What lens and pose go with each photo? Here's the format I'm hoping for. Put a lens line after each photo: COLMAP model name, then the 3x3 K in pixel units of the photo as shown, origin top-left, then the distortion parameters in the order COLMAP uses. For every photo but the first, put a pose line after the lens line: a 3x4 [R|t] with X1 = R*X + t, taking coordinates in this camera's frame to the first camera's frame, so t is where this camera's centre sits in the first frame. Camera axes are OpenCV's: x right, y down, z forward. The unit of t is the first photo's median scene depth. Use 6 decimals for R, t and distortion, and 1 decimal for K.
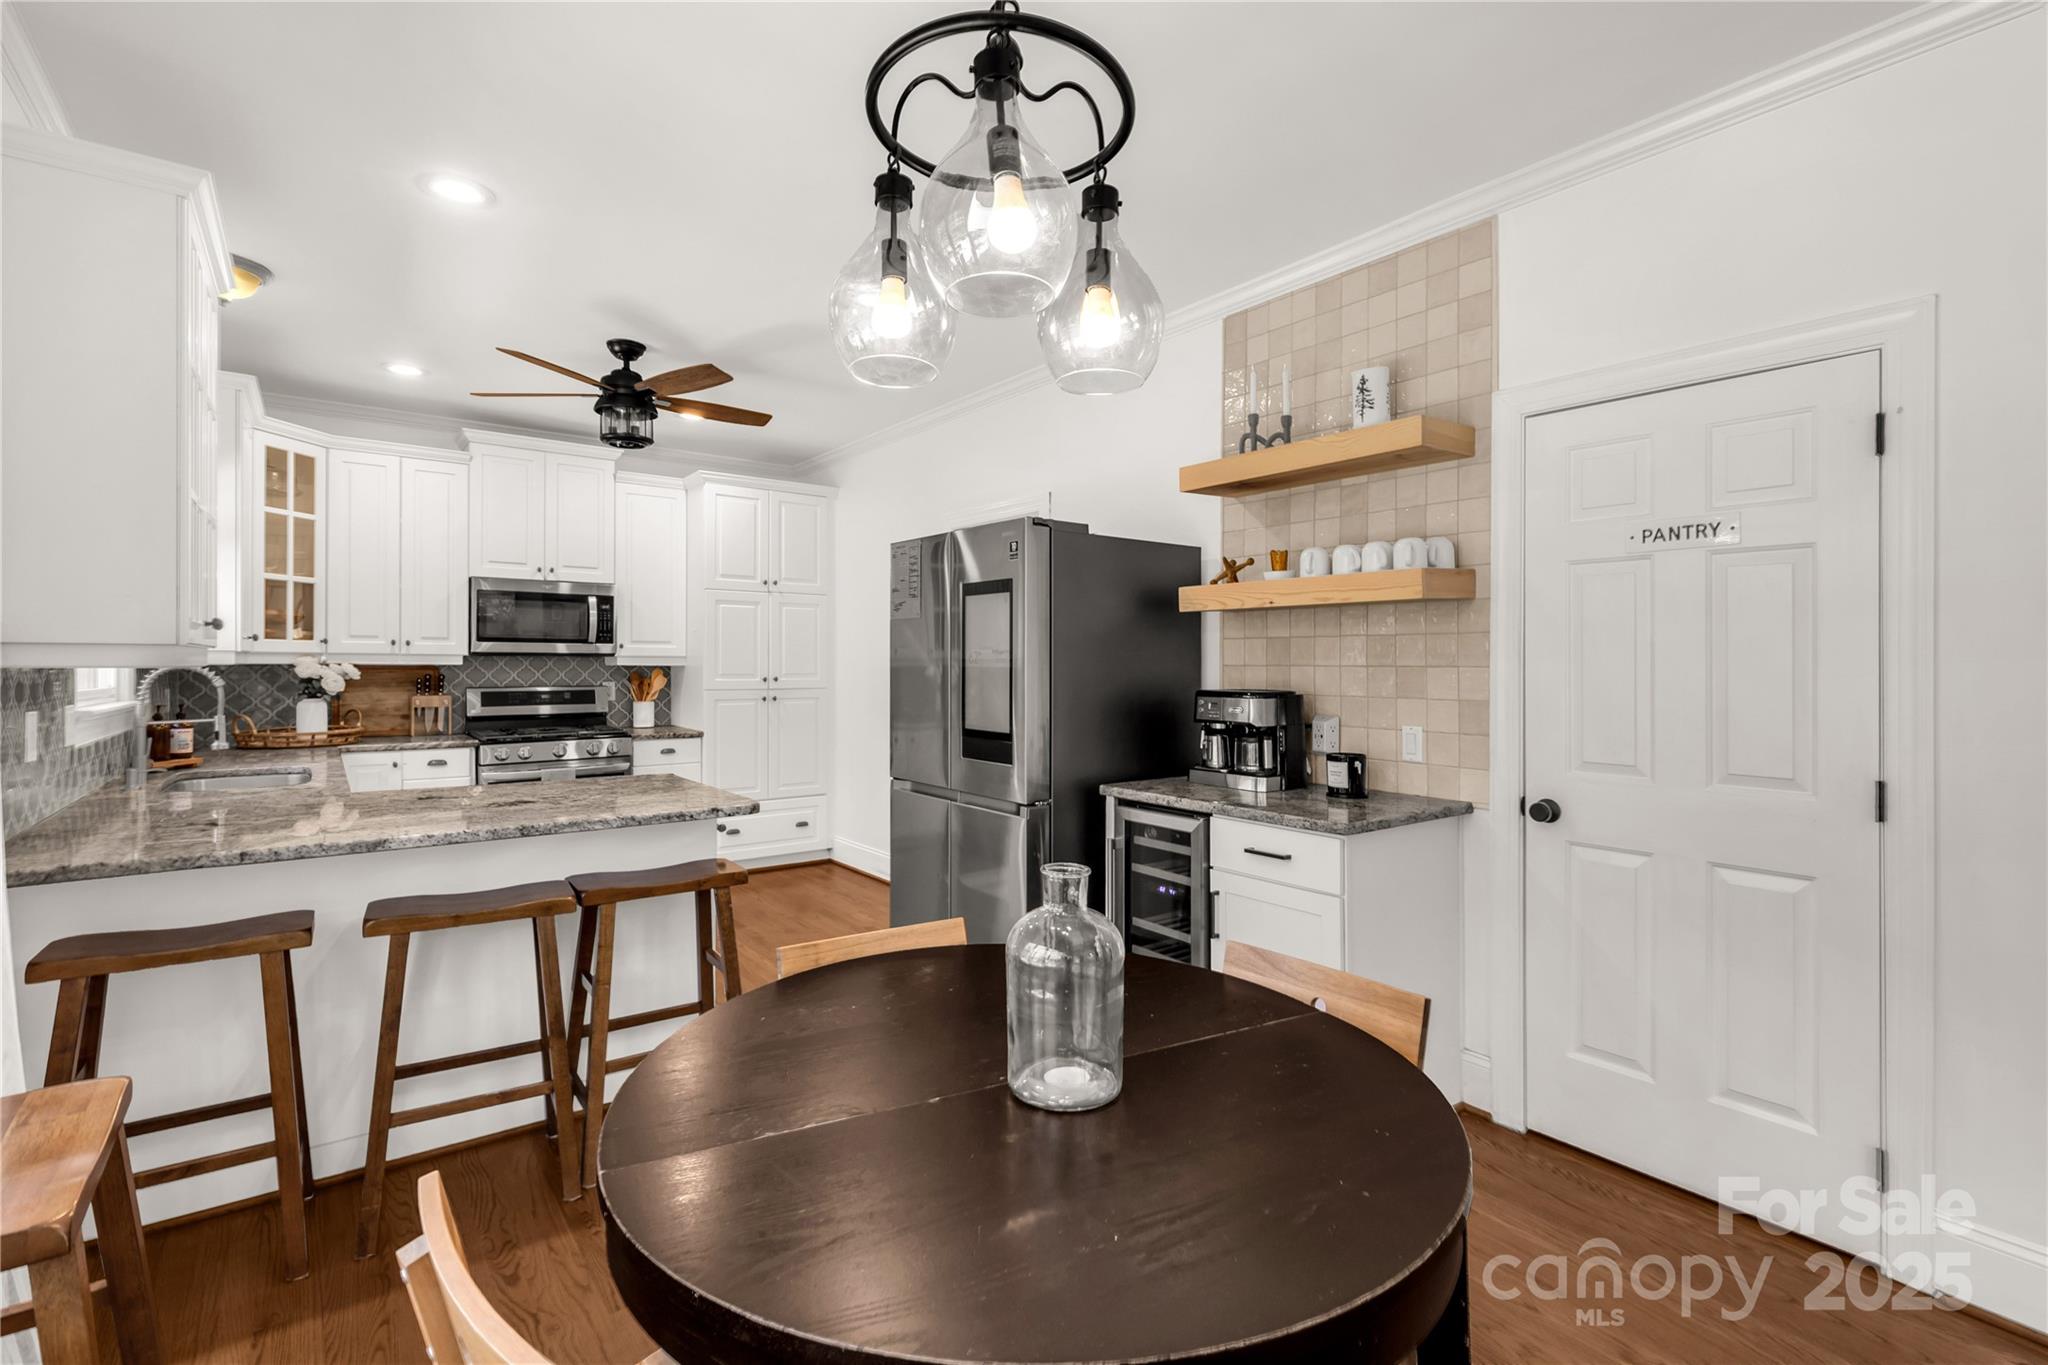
lens RADIAL K [[924.4, 0, 1020.5], [0, 924.4, 635.7], [0, 0, 1]] dist [0.000351, -0.001896]
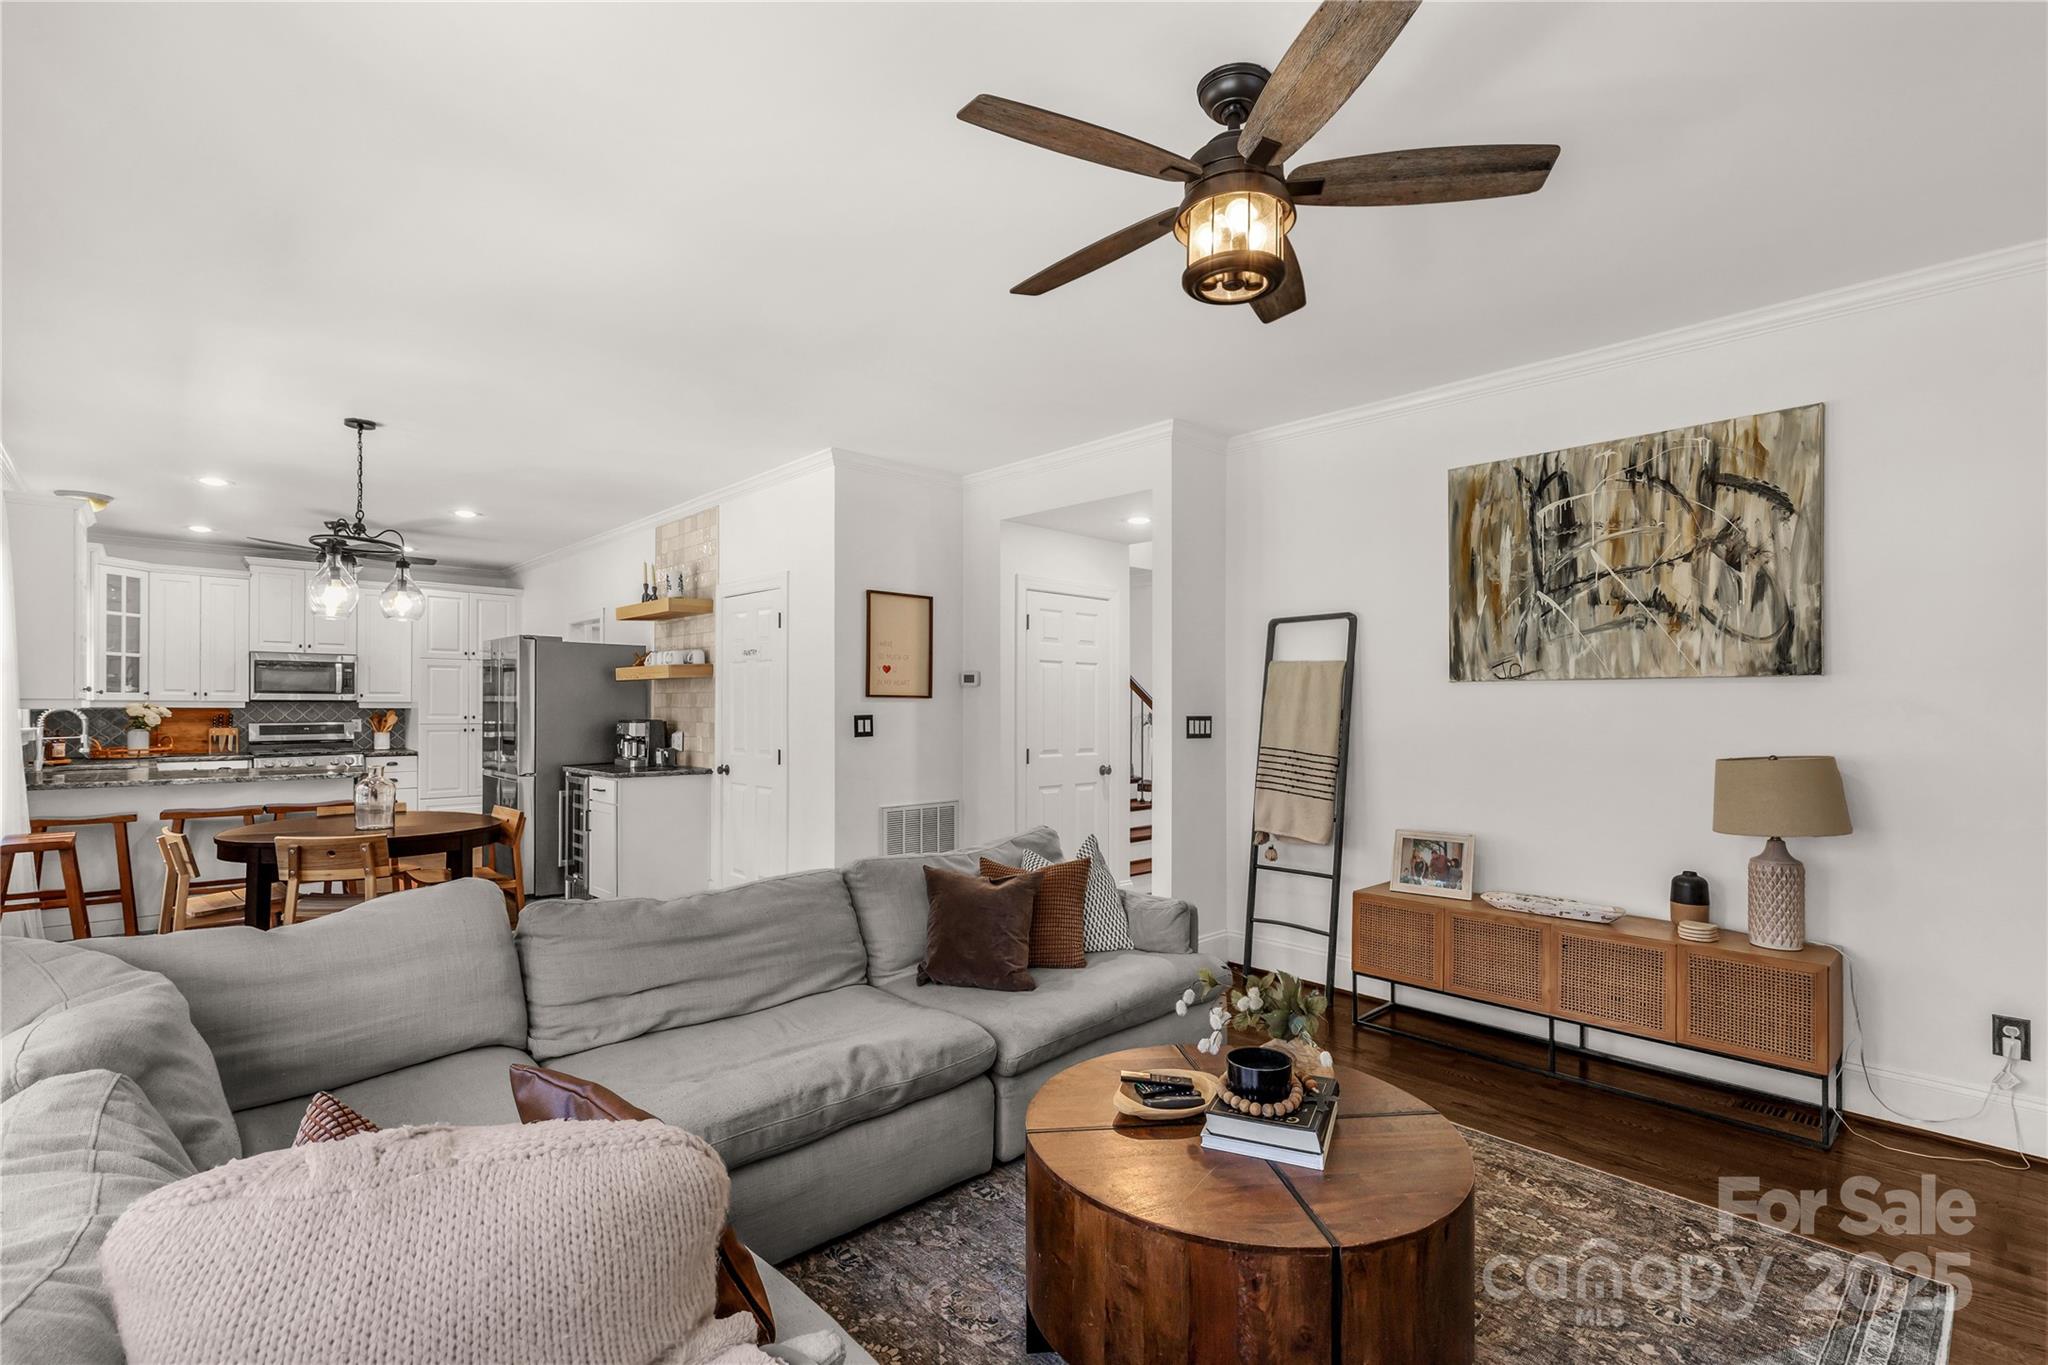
lens RADIAL K [[924.4, 0, 1025.2], [0, 924.4, 683.4], [0, 0, 1]] dist [0.000351, -0.001896]
pose [[0.994221, 0.001416, 0.107341, 0.586307], [-0.001949, 0.999986, 0.004867, -0.021889], [-0.107333, -0.005048, 0.994210, -0.751959]]
